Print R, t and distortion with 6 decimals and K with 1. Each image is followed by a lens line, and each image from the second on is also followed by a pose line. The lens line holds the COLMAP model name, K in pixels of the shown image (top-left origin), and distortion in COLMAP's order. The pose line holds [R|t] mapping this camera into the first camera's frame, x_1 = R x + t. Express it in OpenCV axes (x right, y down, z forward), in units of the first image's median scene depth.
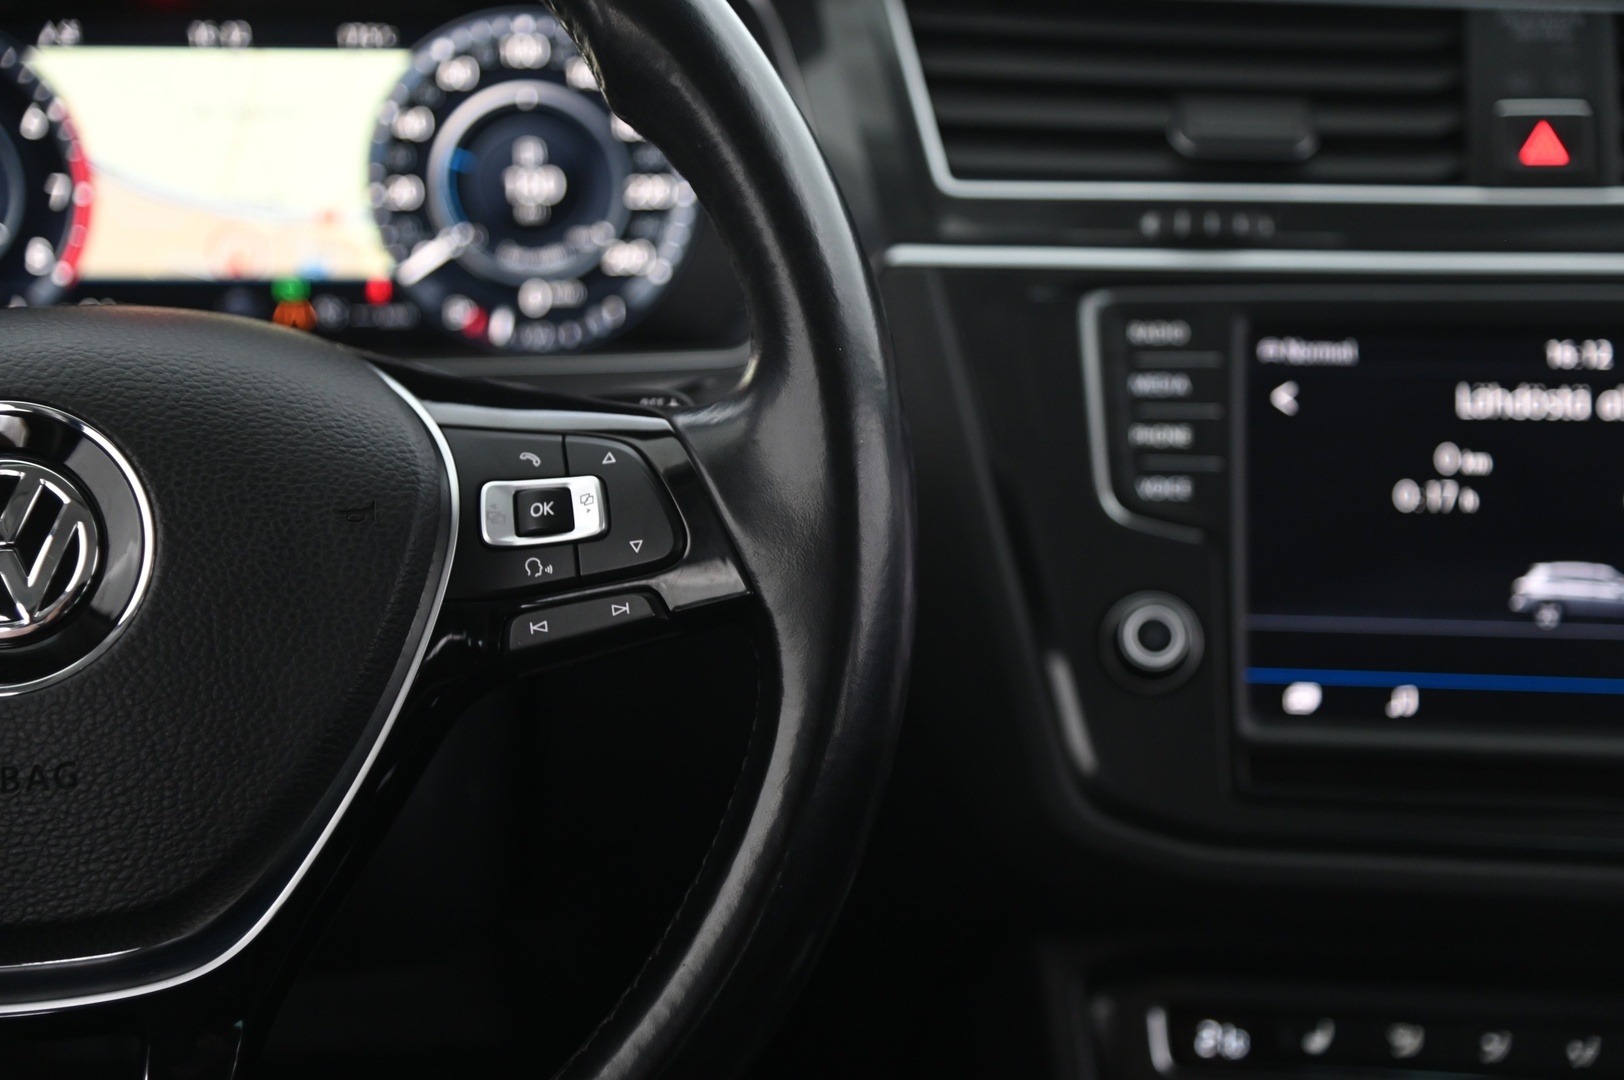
lens RADIAL K [[2686.3, 0, 823.9], [0, 2686.3, 546.6], [0, 0, 1]] dist [0.286379, 0.000000]
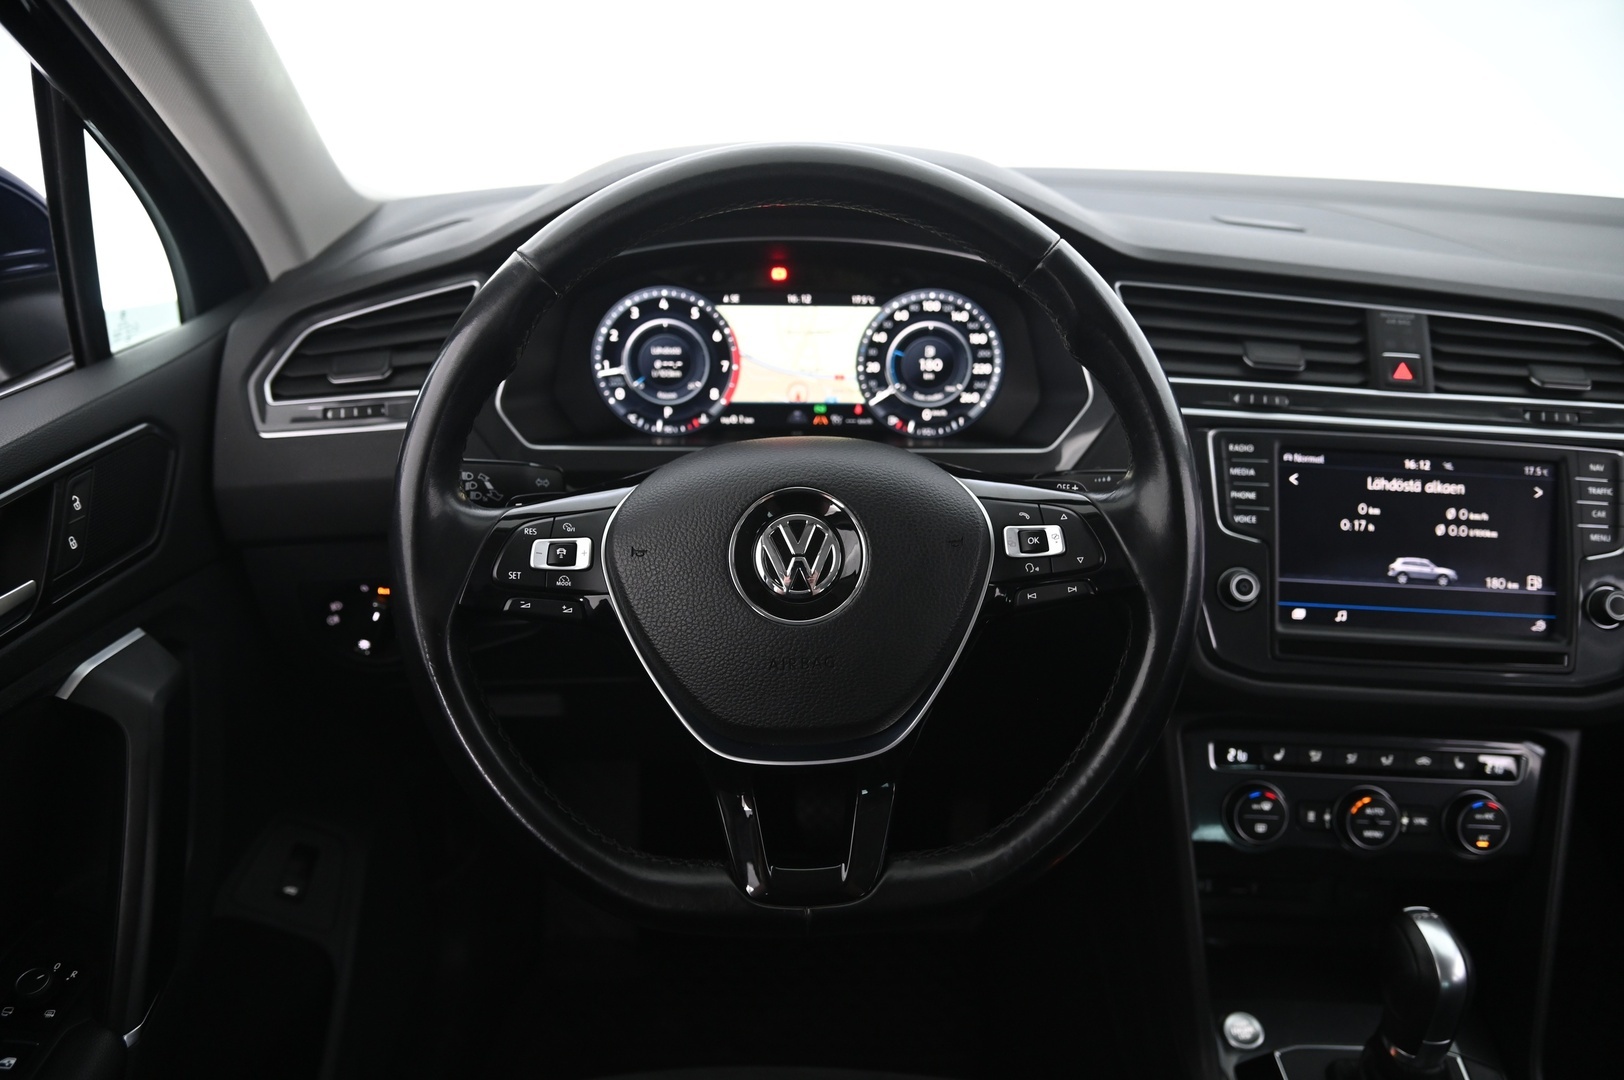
lens RADIAL K [[1087.0, 0, 826.2], [0, 1087.0, 542.1], [0, 0, 1]] dist [-0.119255, 0.053803]
pose [[0.999330, 0.027483, -0.024154, -0.191274], [-0.025889, 0.997616, 0.063973, -0.048785], [0.025854, -0.063305, 0.997659, 0.111963]]
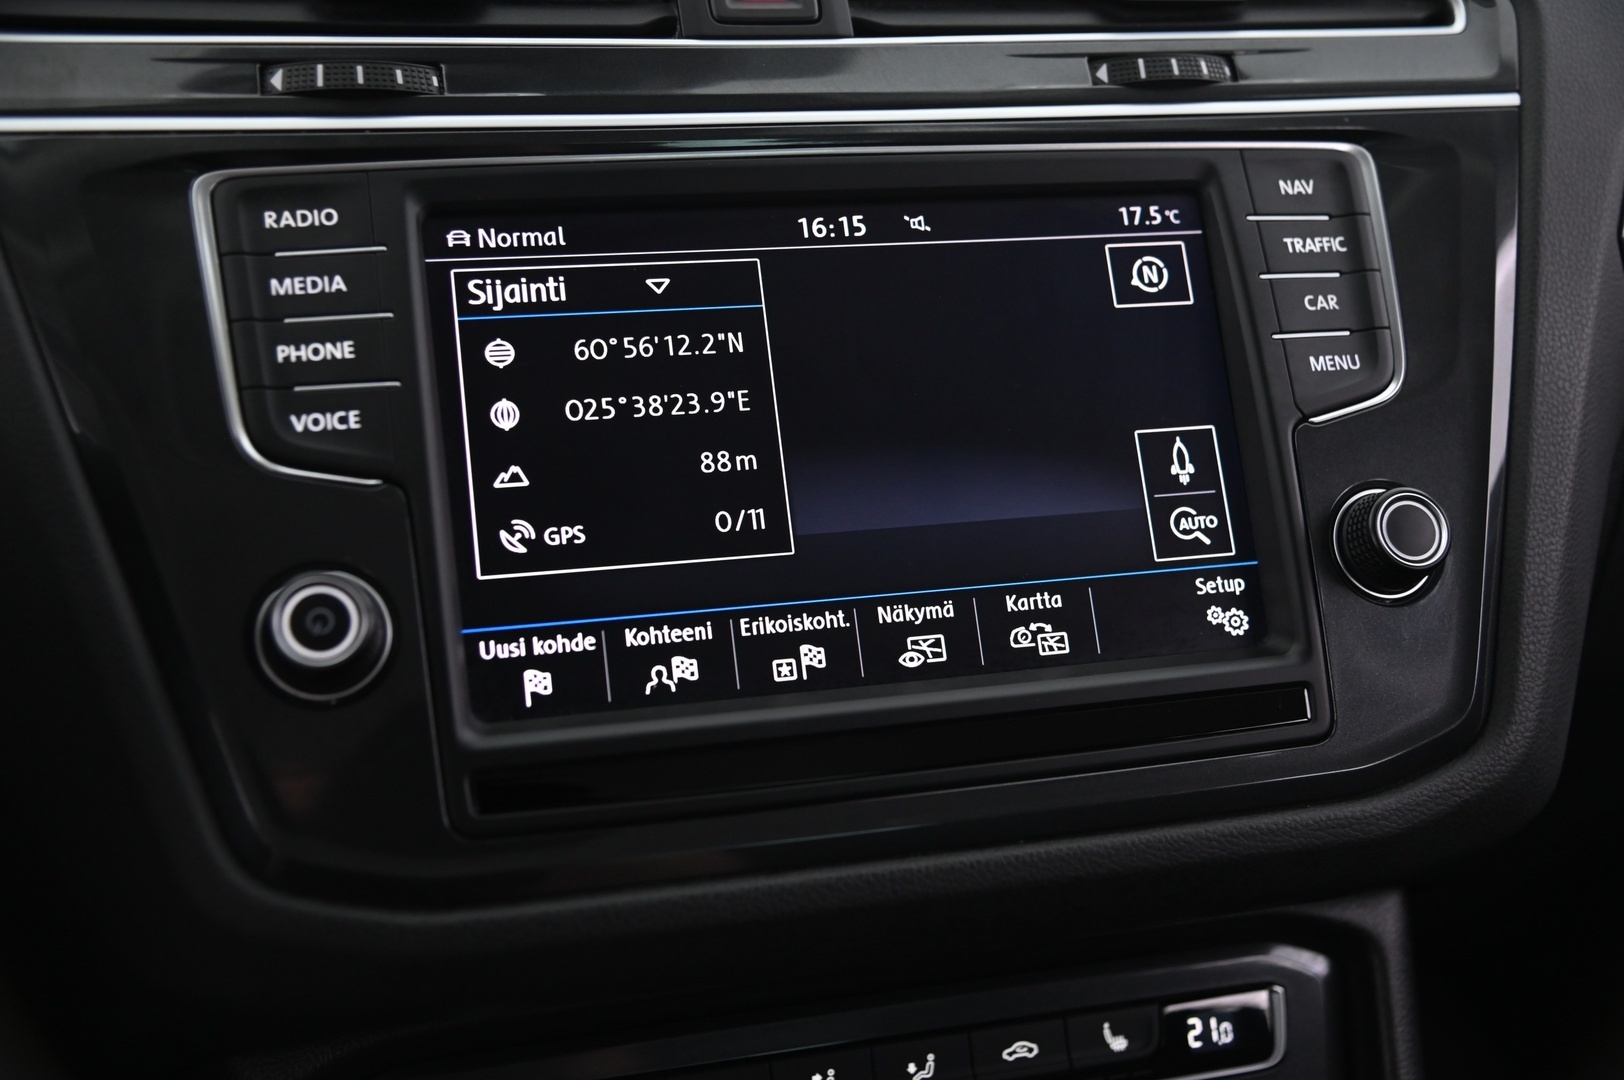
lens RADIAL K [[1747.7, 0, 815.6], [0, 1747.7, 541.5], [0, 0, 1]] dist [0.033986, 0.000000]
pose [[0.956789, -0.095817, 0.274543, 0.117291], [0.110271, 0.993187, -0.037671, 0.041591], [-0.269063, 0.066318, 0.960837, 0.503912]]
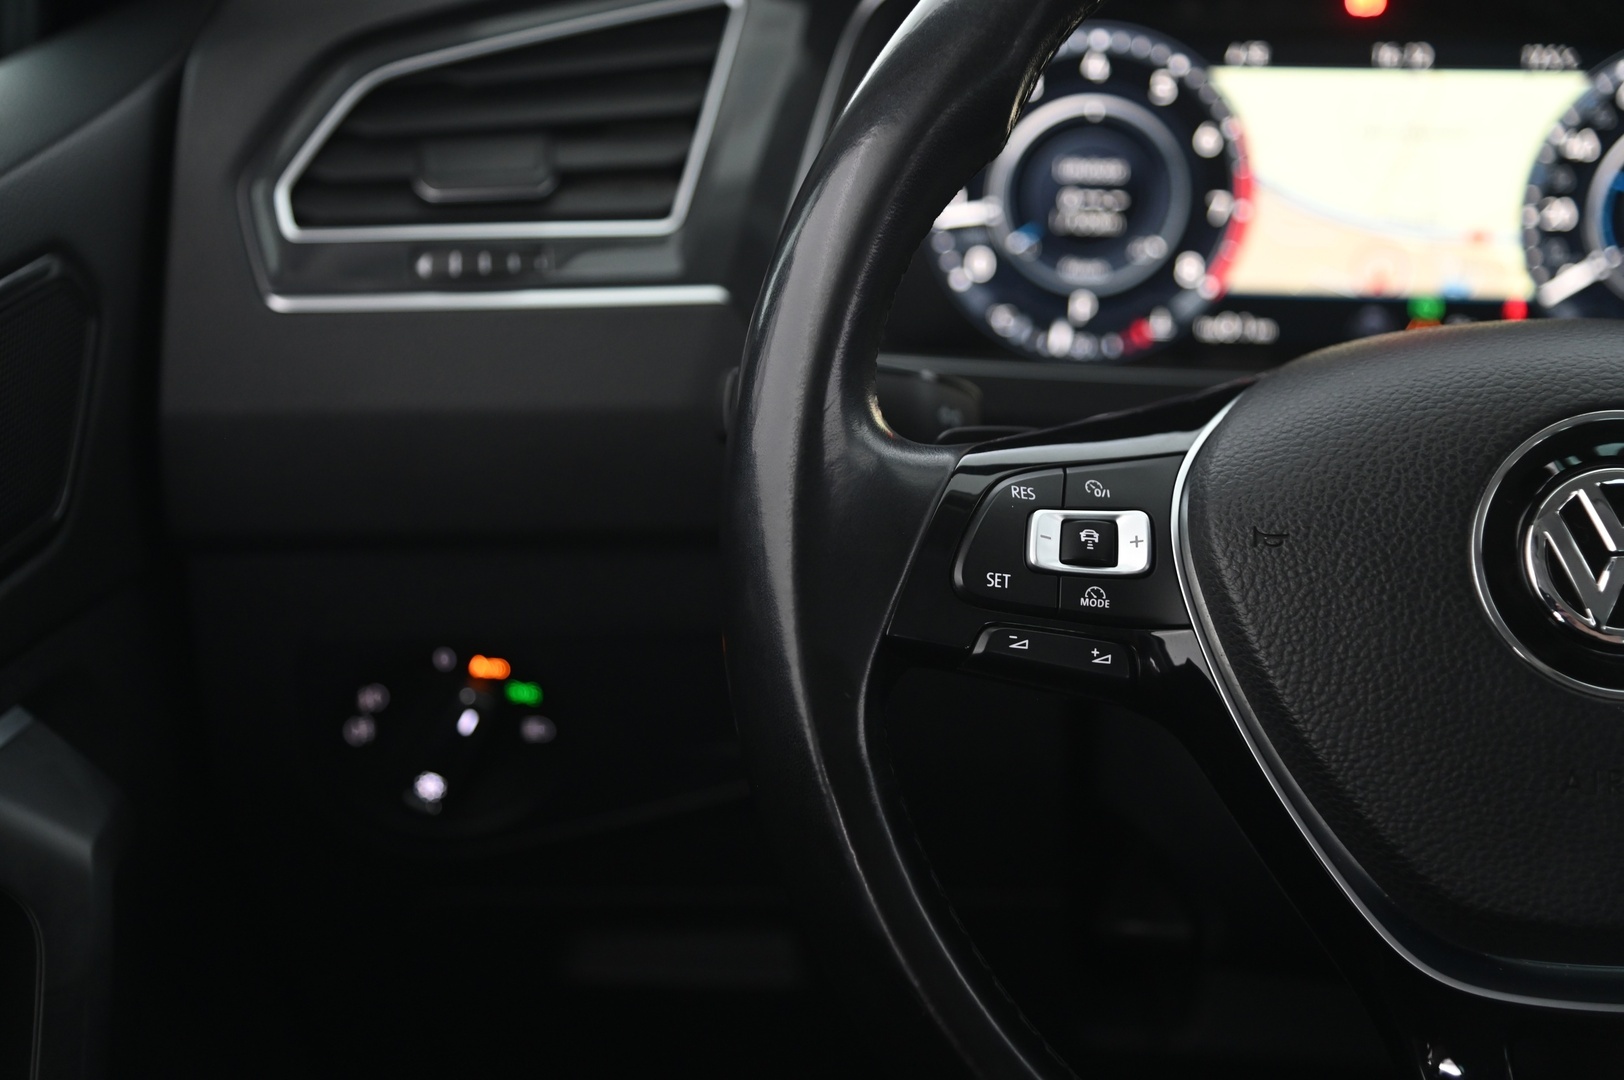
lens RADIAL K [[2686.3, 0, 841.3], [0, 2686.3, 549.6], [0, 0, 1]] dist [0.286379, 0.000000]
pose [[0.995818, 0.056244, -0.071991, -0.384738], [-0.057017, 0.998335, -0.008725, 0.018367], [0.071381, 0.012794, 0.997367, -0.024931]]
